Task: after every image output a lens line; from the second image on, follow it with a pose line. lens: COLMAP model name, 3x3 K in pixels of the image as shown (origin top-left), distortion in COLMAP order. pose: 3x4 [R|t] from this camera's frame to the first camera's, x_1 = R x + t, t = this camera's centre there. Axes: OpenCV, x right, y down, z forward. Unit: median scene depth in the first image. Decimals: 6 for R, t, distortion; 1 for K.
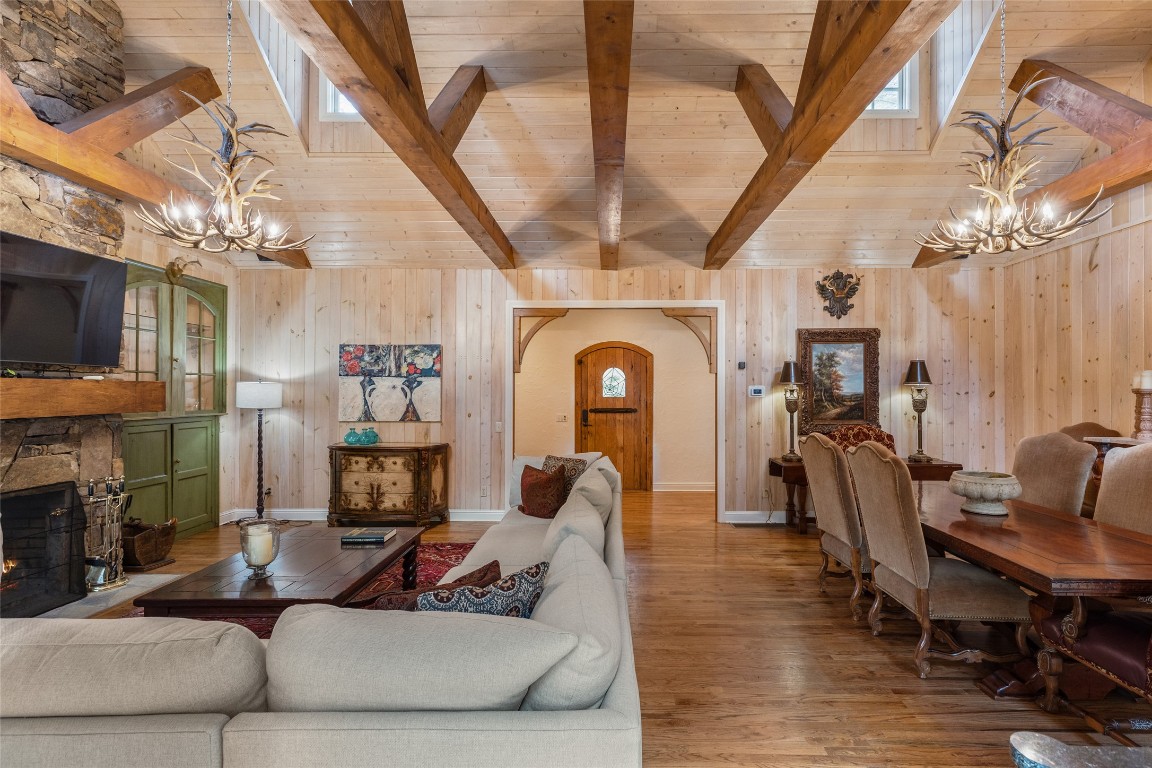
lens RADIAL K [[519.6, 0, 608.3], [0, 519.6, 386.0], [0, 0, 1]] dist [0.009049, -0.001498]
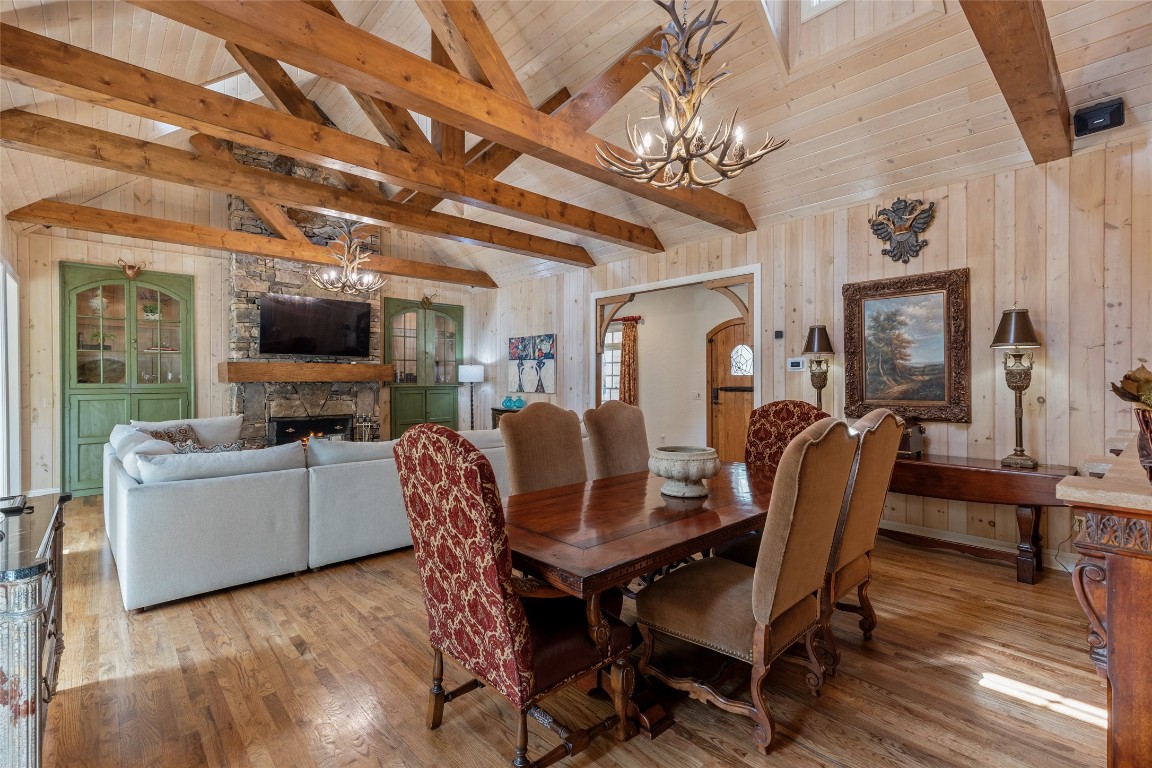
lens RADIAL K [[519.6, 0, 579.0], [0, 519.6, 382.3], [0, 0, 1]] dist [0.009049, -0.001498]
pose [[0.693262, 0.001943, -0.720683, 0.656039], [0.009039, 0.999894, 0.011391, 0.027103], [0.720629, -0.014411, 0.693171, 0.149646]]
